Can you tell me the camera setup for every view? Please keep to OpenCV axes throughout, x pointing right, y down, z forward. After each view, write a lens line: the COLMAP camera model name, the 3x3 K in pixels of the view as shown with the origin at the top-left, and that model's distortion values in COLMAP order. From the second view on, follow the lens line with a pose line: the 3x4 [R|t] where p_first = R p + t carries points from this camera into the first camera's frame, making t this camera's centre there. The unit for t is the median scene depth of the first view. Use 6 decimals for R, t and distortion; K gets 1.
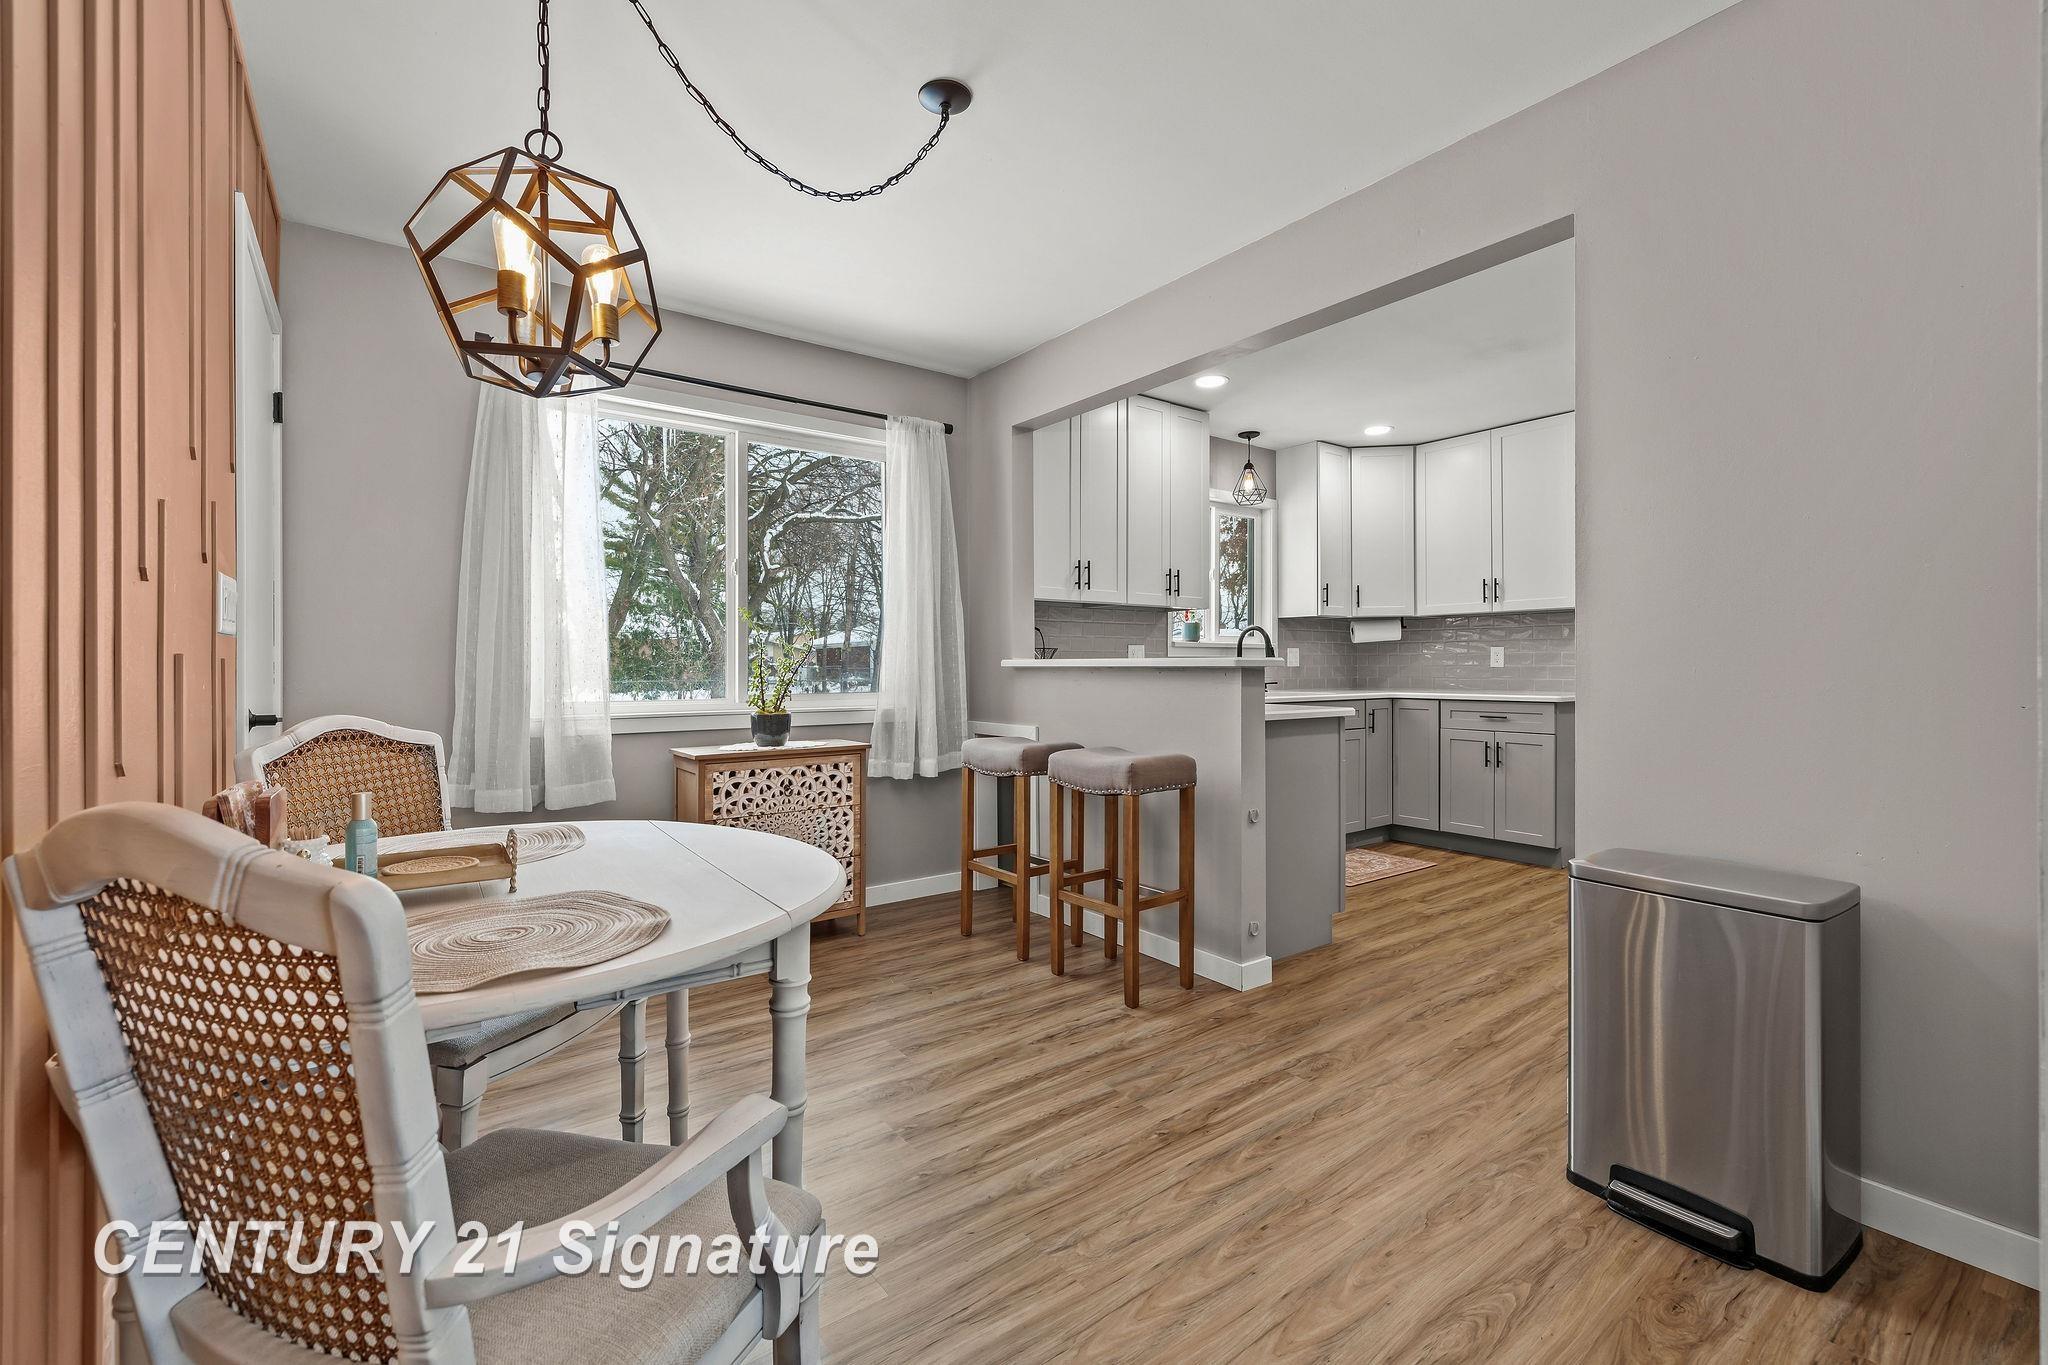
lens RADIAL K [[865.4, 0, 1018.2], [0, 865.4, 669.8], [0, 0, 1]] dist [0.001551, 0.001098]
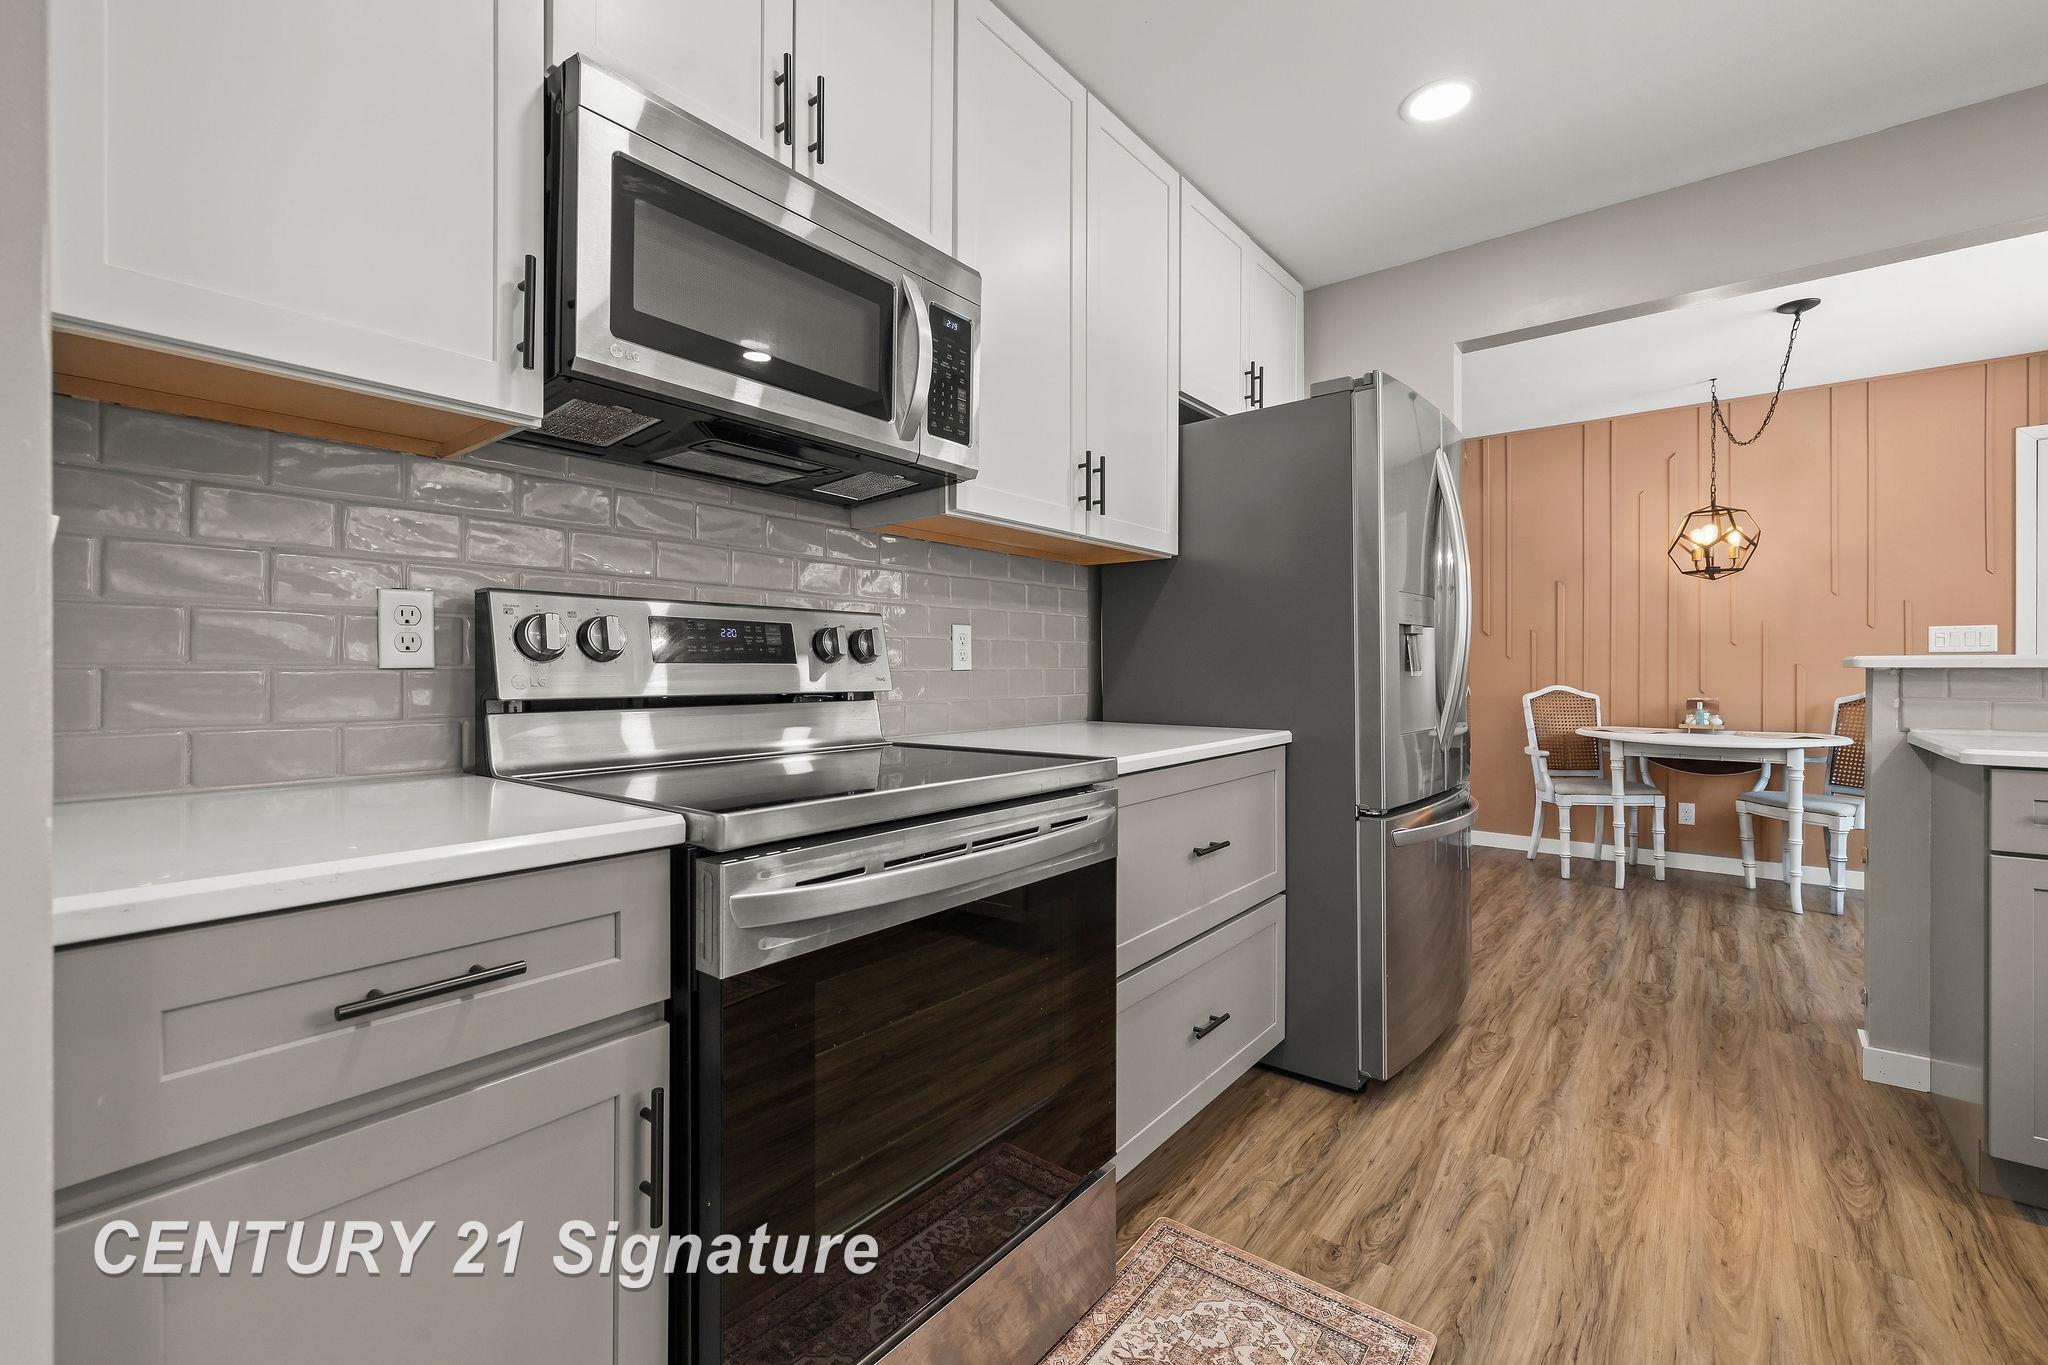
lens RADIAL K [[865.4, 0, 1027.5], [0, 865.4, 672.3], [0, 0, 1]] dist [0.001551, 0.001098]
pose [[-0.964643, 0.001660, -0.263556, 1.111147], [-0.000798, 0.999957, 0.009219, -0.004887], [0.263560, 0.009103, -0.964600, 1.419986]]
